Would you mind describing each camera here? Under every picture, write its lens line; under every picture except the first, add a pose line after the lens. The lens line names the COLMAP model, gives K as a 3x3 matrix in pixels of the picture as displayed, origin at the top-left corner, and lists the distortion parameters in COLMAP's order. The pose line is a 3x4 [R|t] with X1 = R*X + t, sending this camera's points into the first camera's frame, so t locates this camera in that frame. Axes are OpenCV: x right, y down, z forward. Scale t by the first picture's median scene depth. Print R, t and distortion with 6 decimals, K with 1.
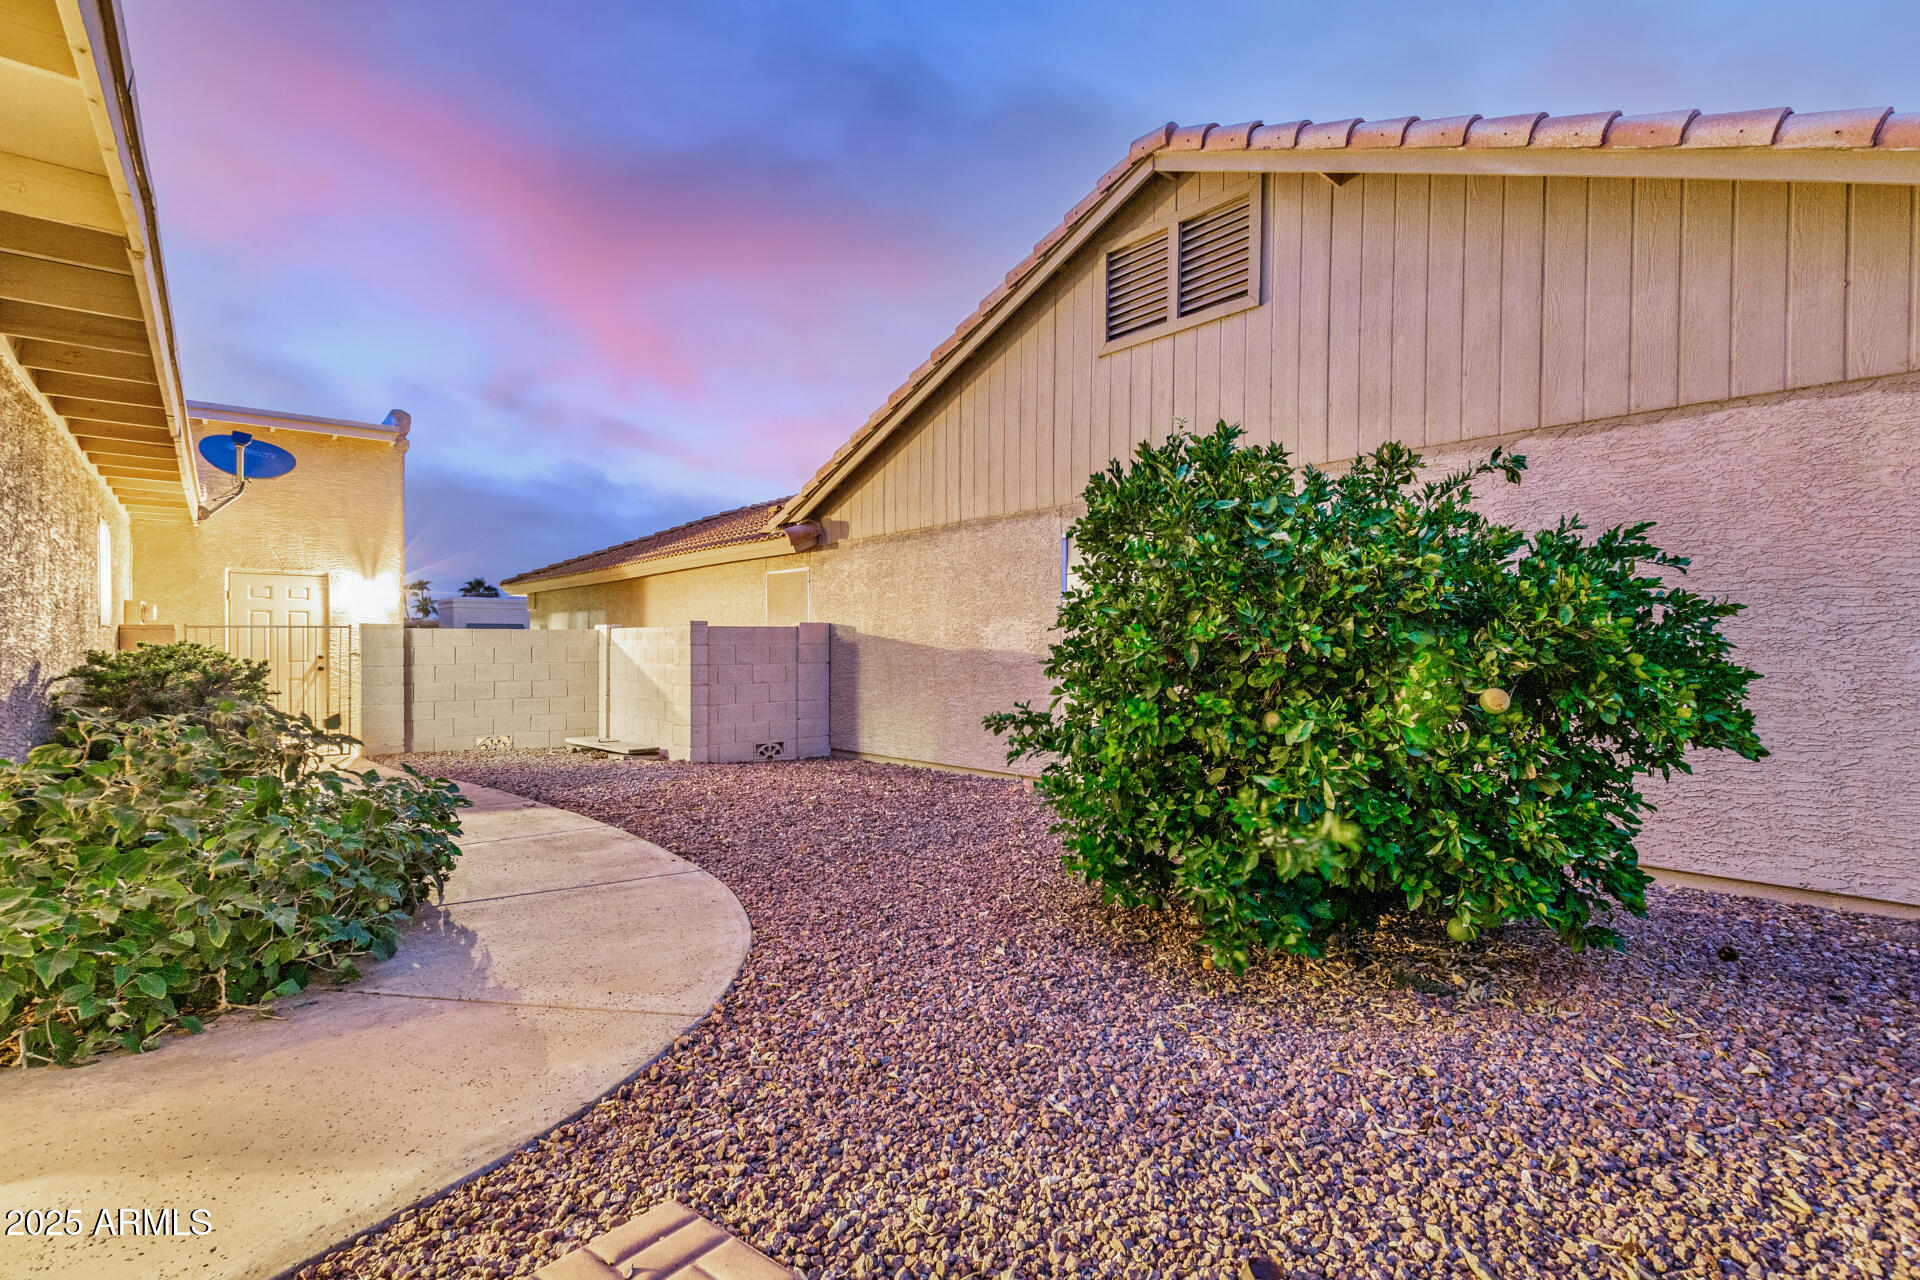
lens RADIAL K [[898.7, 0, 958.9], [0, 898.7, 667.4], [0, 0, 1]] dist [0.000416, -0.000076]
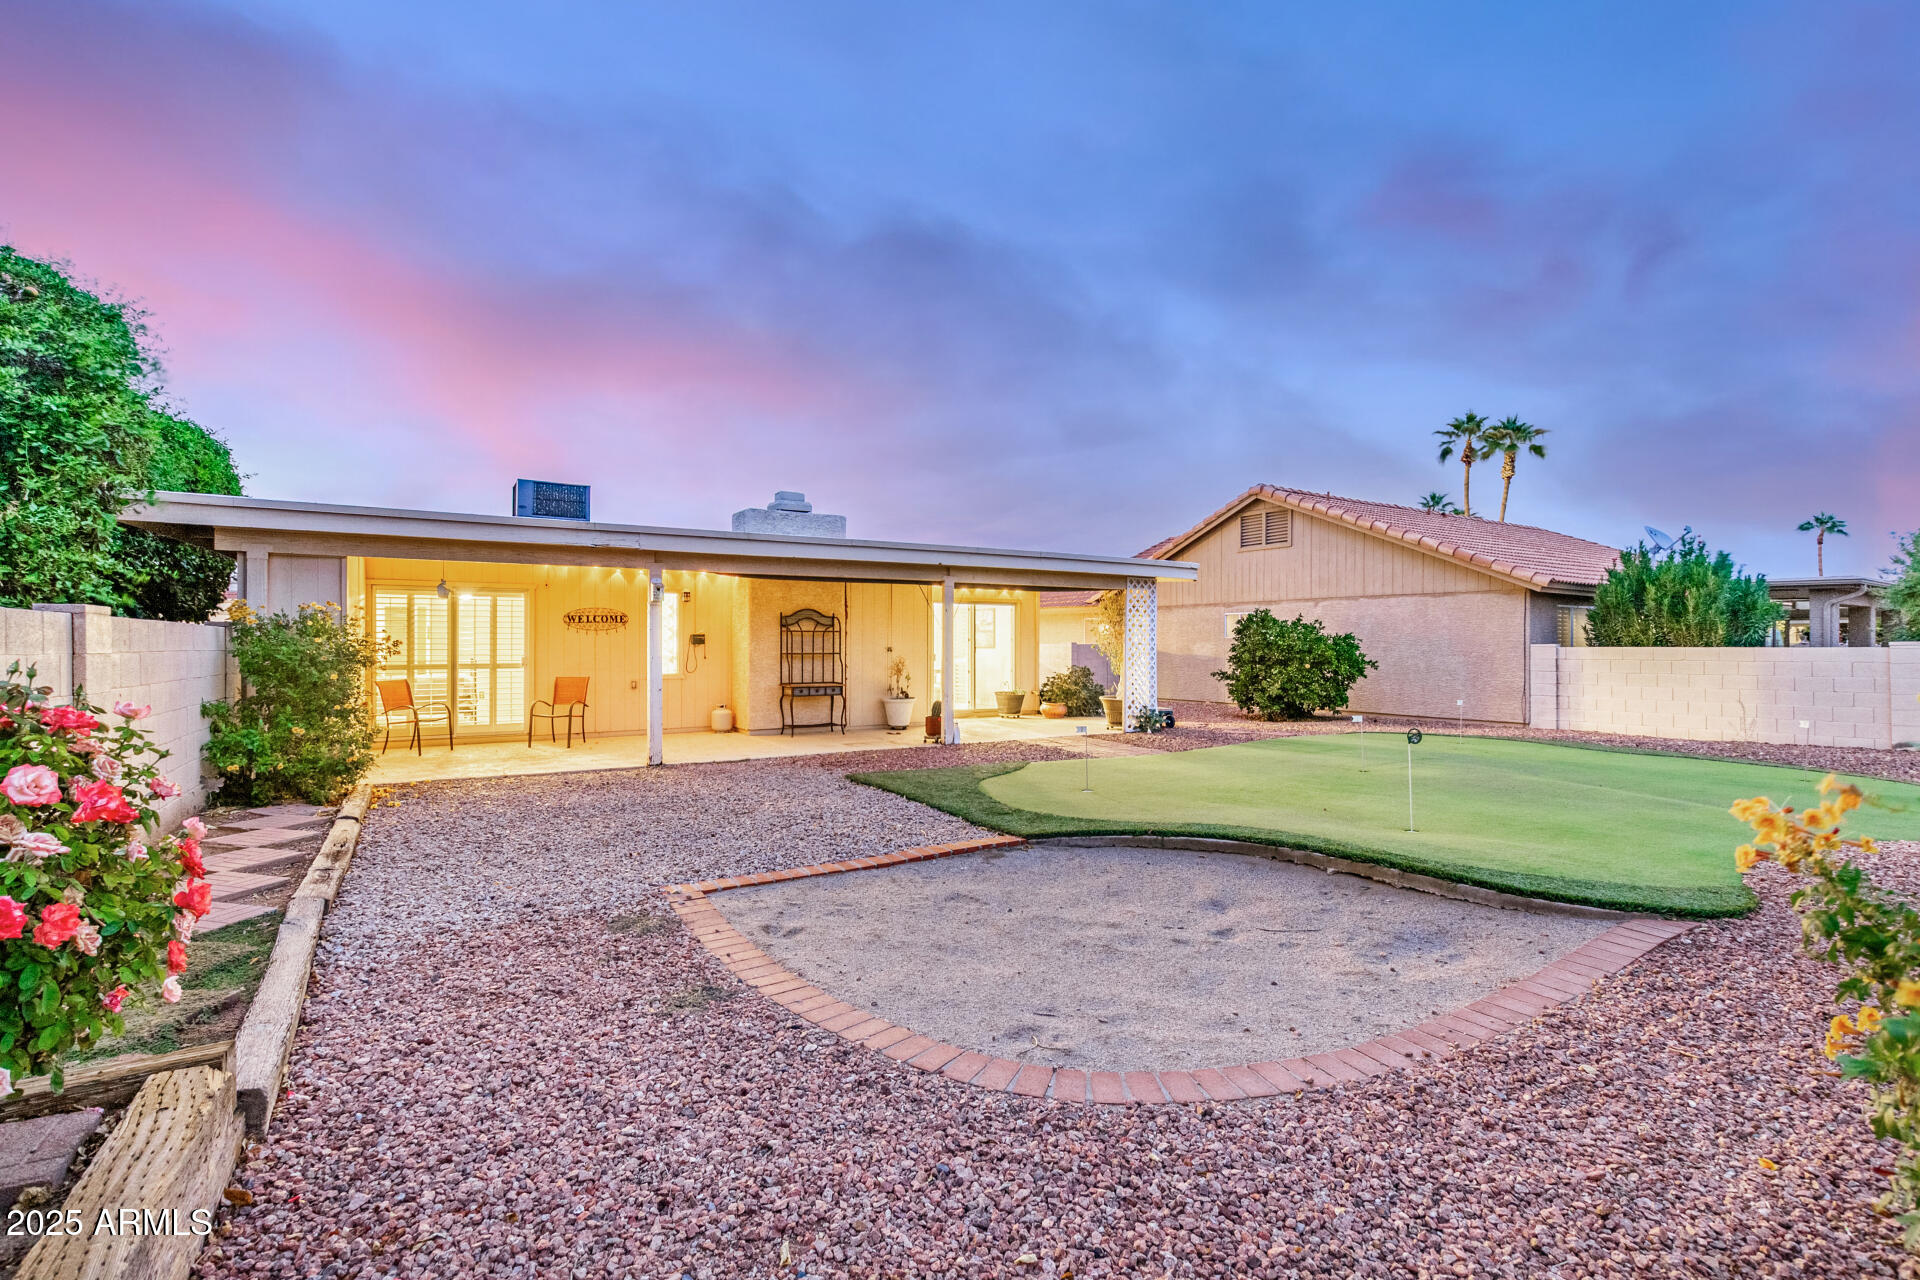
lens RADIAL K [[877.4, 0, 960.0], [0, 877.4, 640.0], [0, 0, 1]] dist [-0.000439, -0.000795]
pose [[0.988672, 0.000371, -0.150093, -0.568152], [-0.004391, 0.999640, -0.026451, 0.018289], [0.150029, 0.026810, 0.988318, -3.552864]]
